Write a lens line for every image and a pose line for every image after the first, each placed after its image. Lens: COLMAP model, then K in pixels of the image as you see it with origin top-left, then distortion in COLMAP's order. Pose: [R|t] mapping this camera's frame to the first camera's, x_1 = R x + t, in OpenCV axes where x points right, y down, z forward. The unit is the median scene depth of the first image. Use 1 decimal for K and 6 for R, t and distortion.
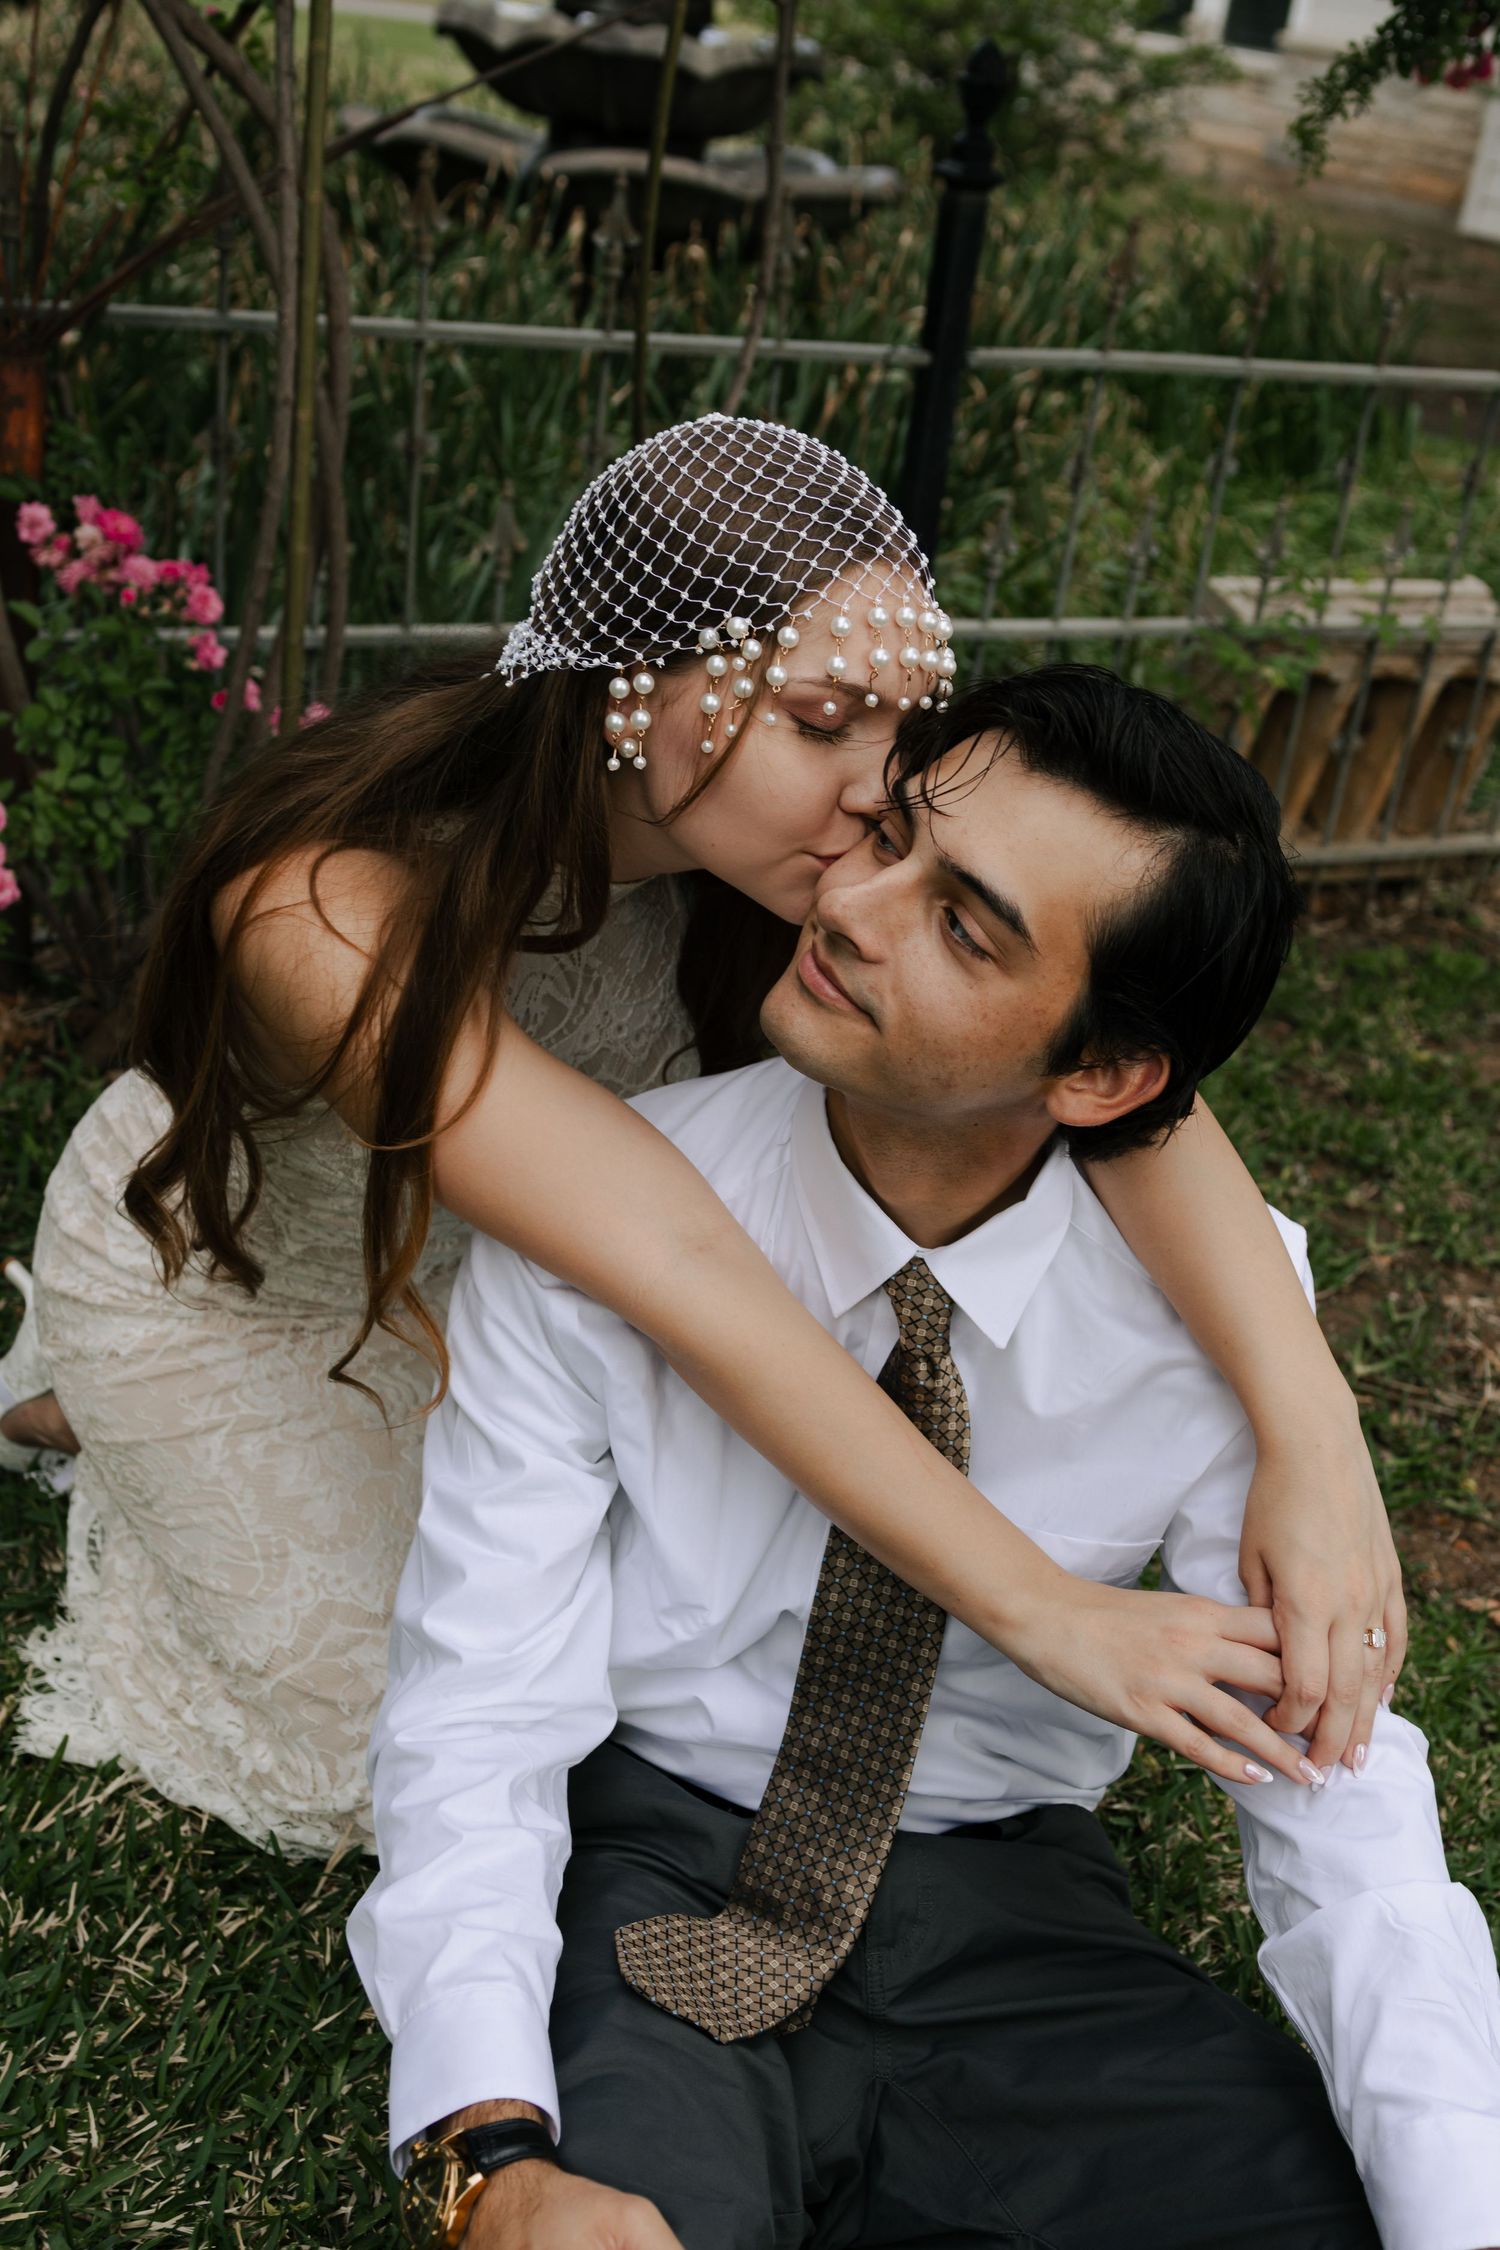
lens RADIAL K [[2473.3, 0, 767.8], [0, 2473.3, 1126.1], [0, 0, 1]] dist [0.003383, -0.019381]
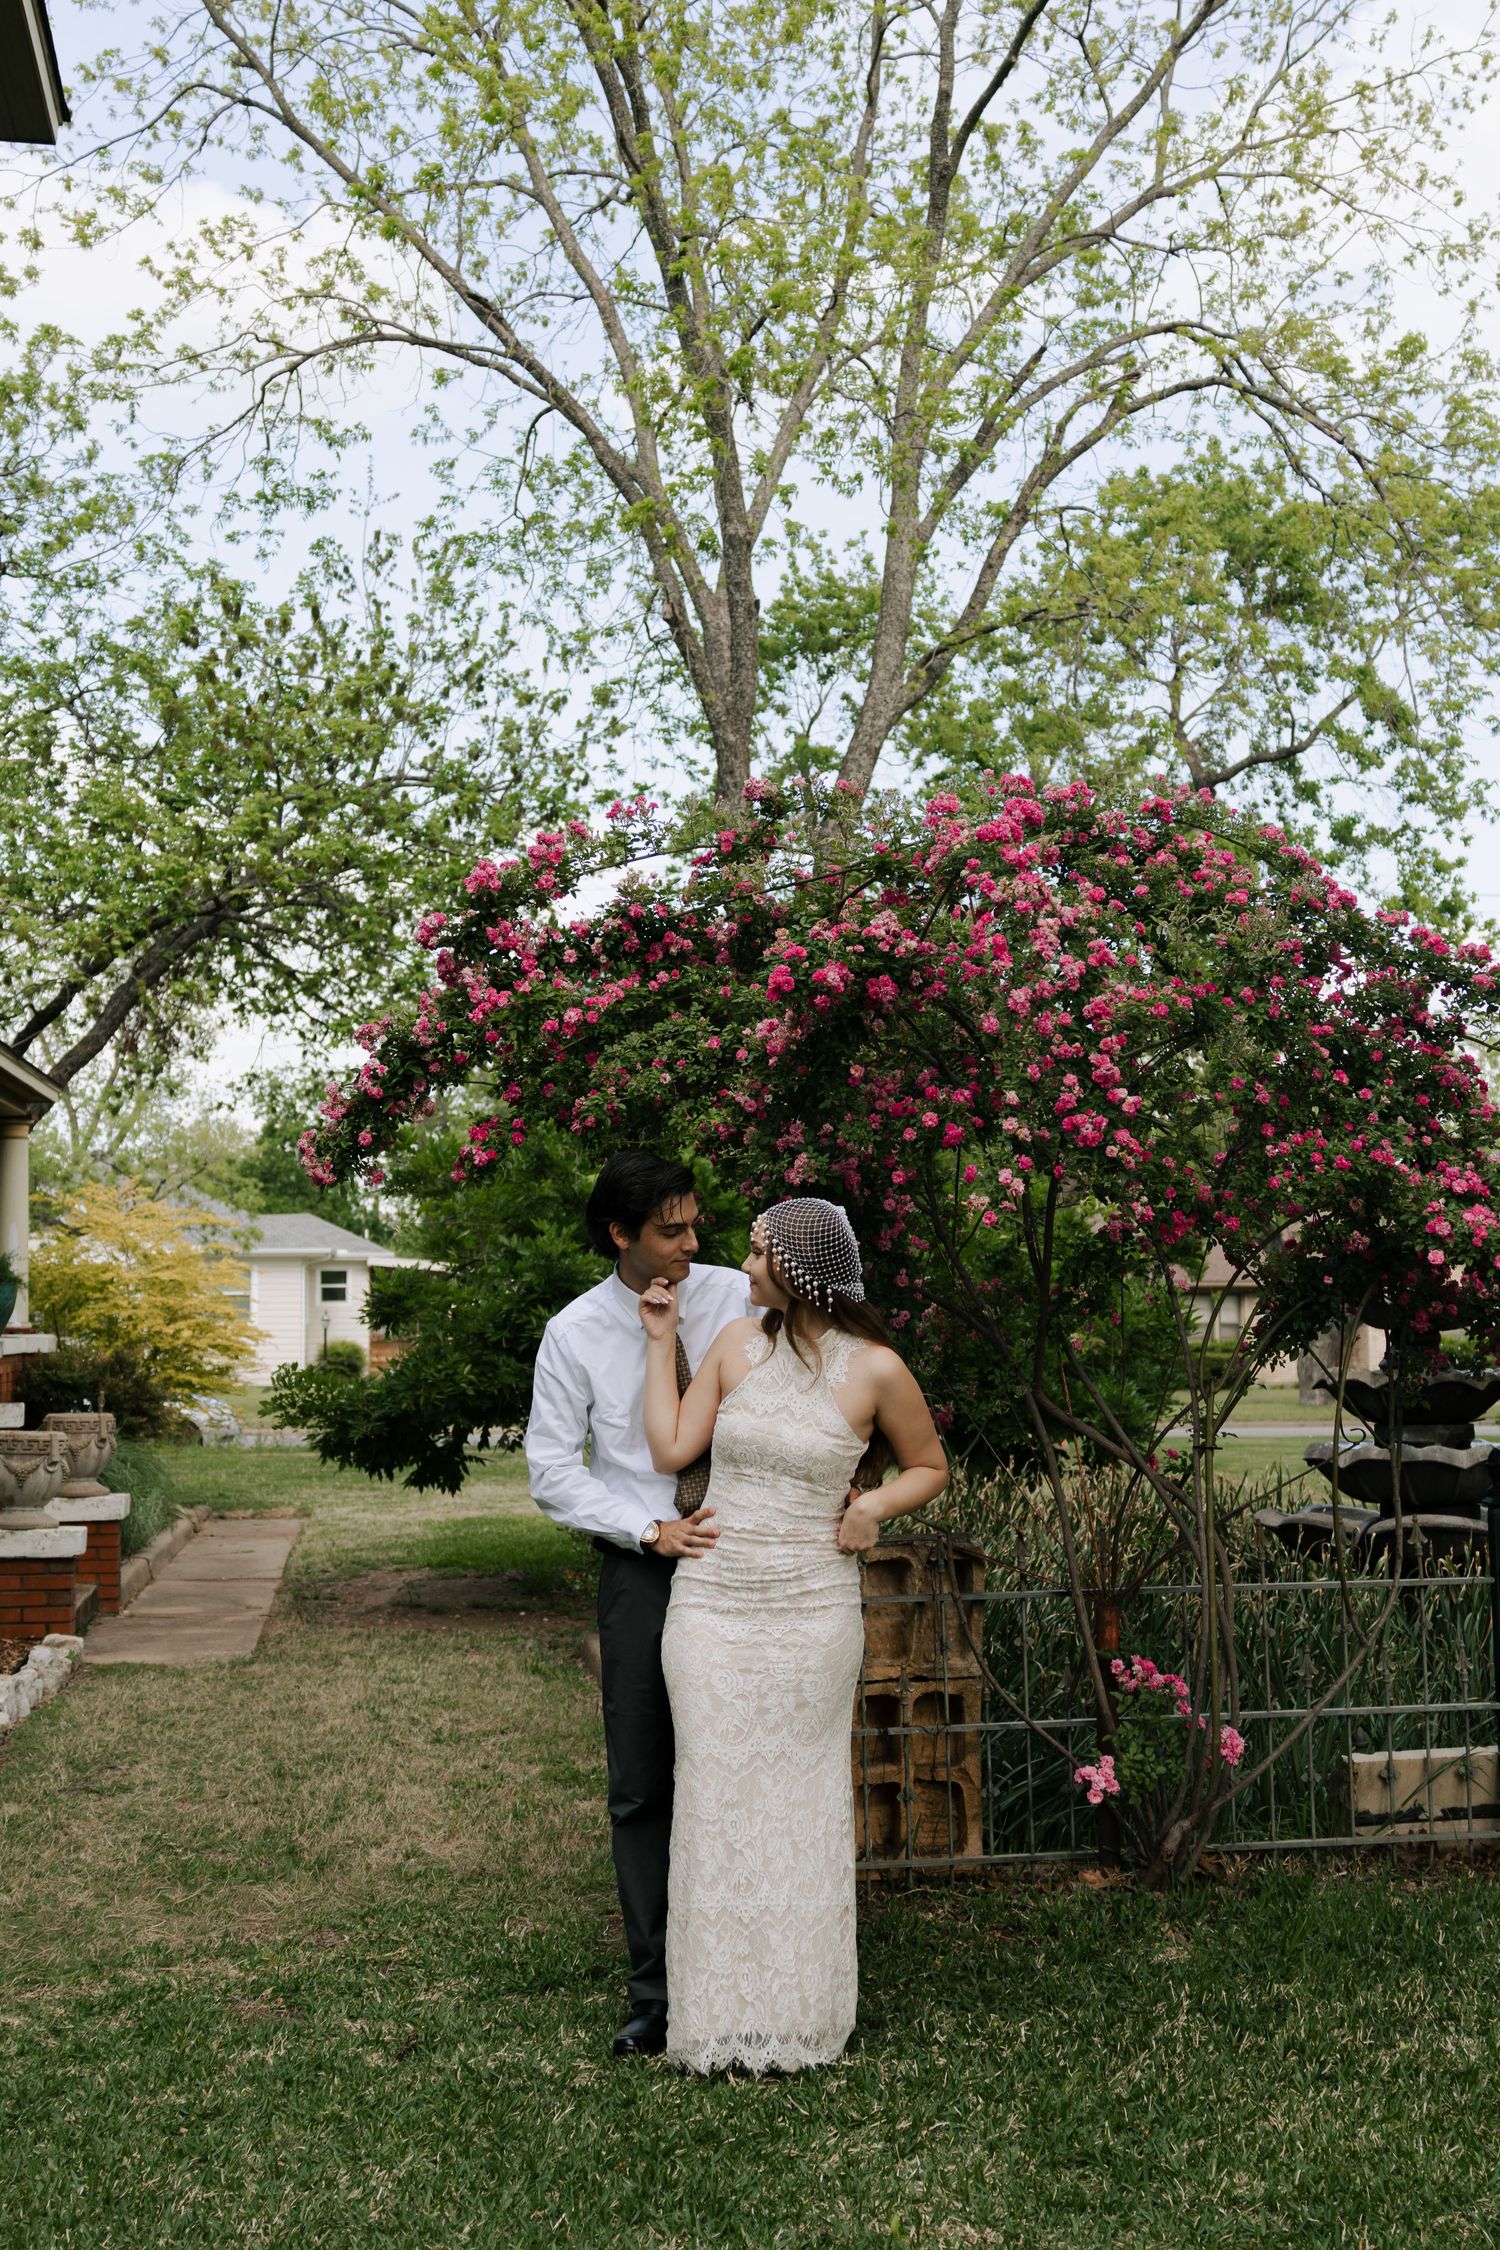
lens RADIAL K [[2633.9, 0, 749.4], [0, 2633.9, 1124.2], [0, 0, 1]] dist [-0.059220, 0.232369]
pose [[0.926536, -0.166483, -0.337365, 0.376004], [-0.032616, 0.857829, -0.512899, 0.701651], [0.374790, 0.486223, 0.789379, -1.617379]]
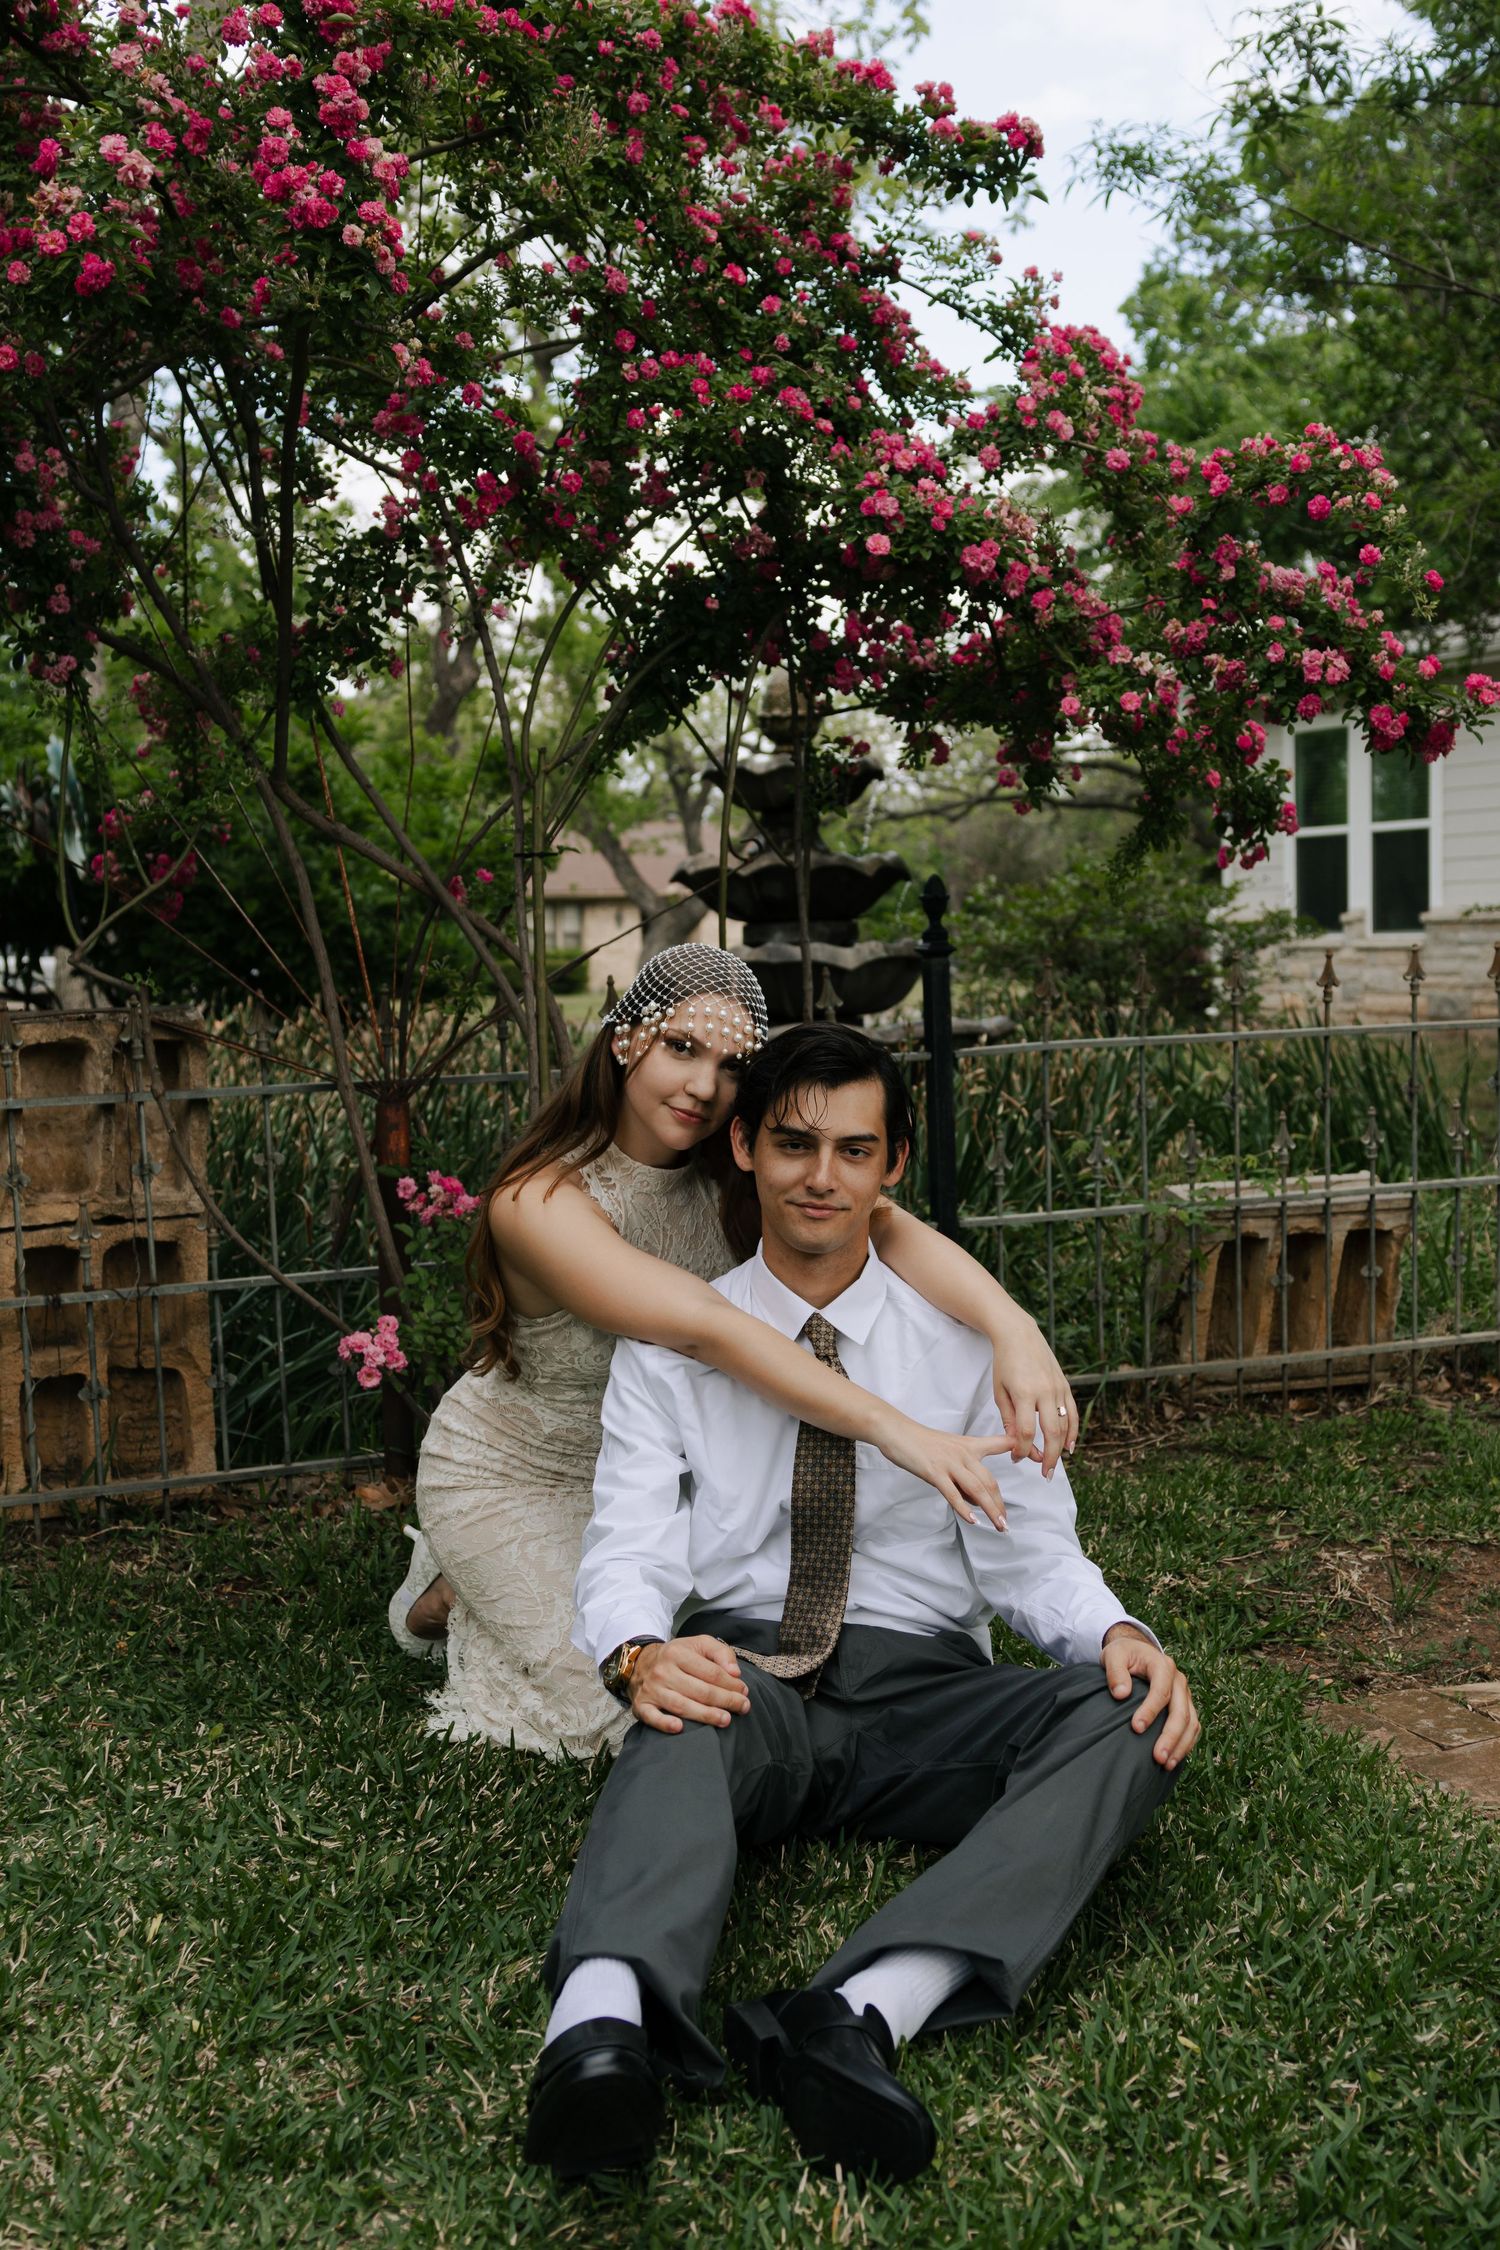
lens RADIAL K [[2473.3, 0, 767.8], [0, 2473.3, 1126.1], [0, 0, 1]] dist [0.003383, -0.019381]
pose [[0.983256, -0.145483, -0.109737, 0.160549], [0.095011, 0.923141, -0.372537, 0.401548], [0.155501, 0.355873, 0.921506, -0.612928]]
